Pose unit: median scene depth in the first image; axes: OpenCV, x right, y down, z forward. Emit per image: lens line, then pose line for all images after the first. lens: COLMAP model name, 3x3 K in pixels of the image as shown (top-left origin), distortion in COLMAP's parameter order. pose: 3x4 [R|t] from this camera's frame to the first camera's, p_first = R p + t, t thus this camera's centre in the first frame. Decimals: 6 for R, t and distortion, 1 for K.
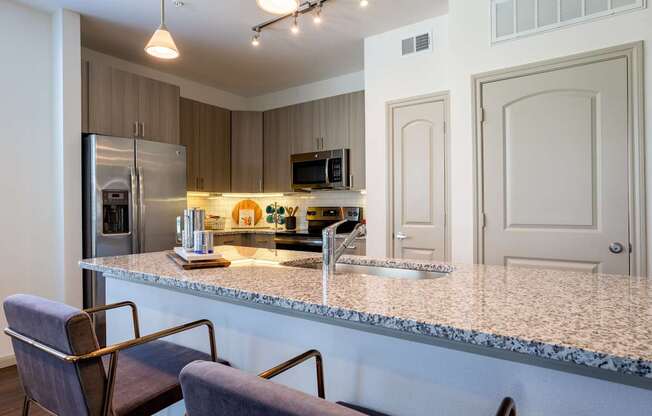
lens RADIAL K [[403.5, 0, 300.2], [0, 403.5, 207.0], [0, 0, 1]] dist [0.014637, 0.000432]
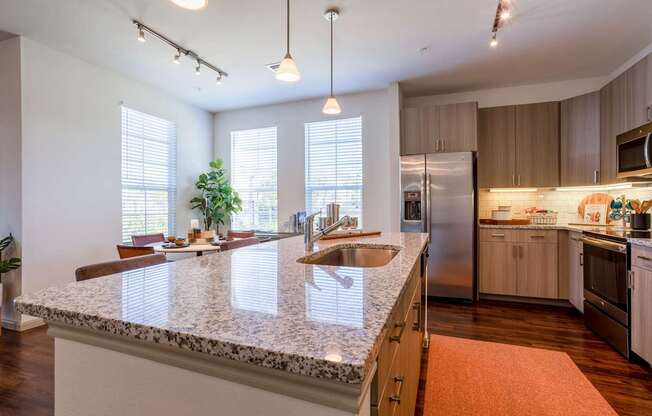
lens RADIAL K [[314.6, 0, 320.2], [0, 314.6, 205.3], [0, 0, 1]] dist [-0.050953, 0.037099]
pose [[0.277885, 0.006894, -0.960590, 0.407952], [0.006964, 0.999934, 0.009191, -0.001904], [0.960589, -0.009244, 0.277819, 0.265007]]
